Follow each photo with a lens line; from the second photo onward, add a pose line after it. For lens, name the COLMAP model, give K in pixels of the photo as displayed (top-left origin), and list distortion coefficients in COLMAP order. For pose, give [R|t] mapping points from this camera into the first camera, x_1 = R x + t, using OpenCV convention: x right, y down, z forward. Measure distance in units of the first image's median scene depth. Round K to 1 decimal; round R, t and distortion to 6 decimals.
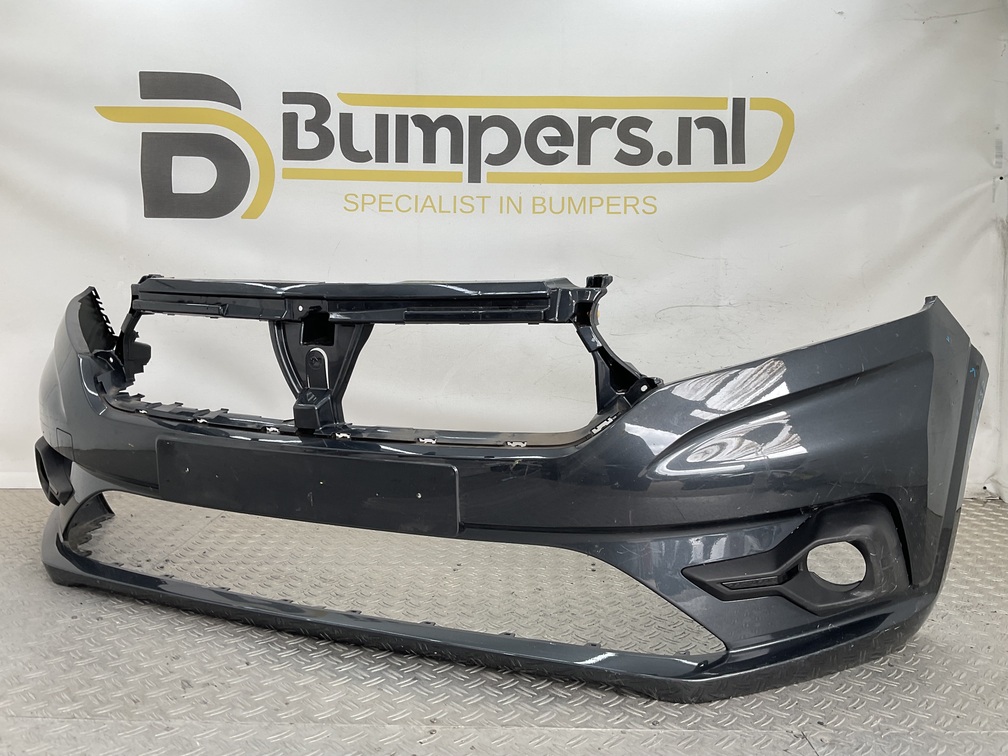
lens RADIAL K [[831.5, 0, 506.1], [0, 831.5, 373.8], [0, 0, 1]] dist [0.136309, -0.283782]
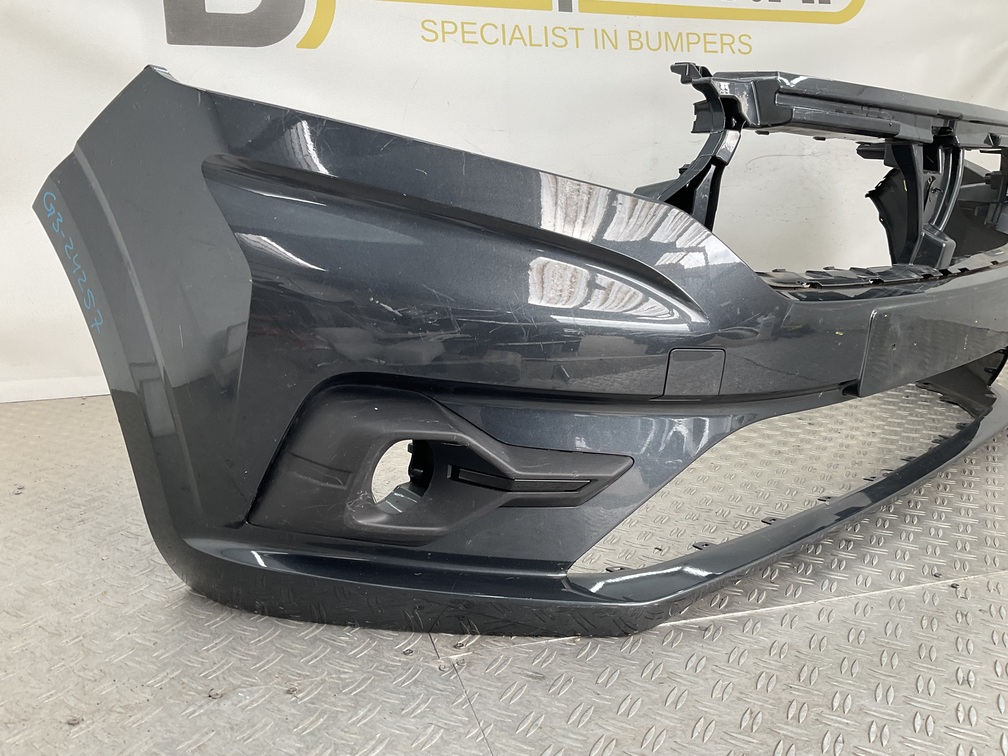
lens RADIAL K [[831.5, 0, 506.1], [0, 831.5, 373.8], [0, 0, 1]] dist [0.136309, -0.283782]
pose [[0.959304, -0.076233, 0.271891, -0.414588], [0.042490, 0.990875, 0.127908, 0.034426], [-0.279161, -0.111150, 0.953790, 0.155759]]
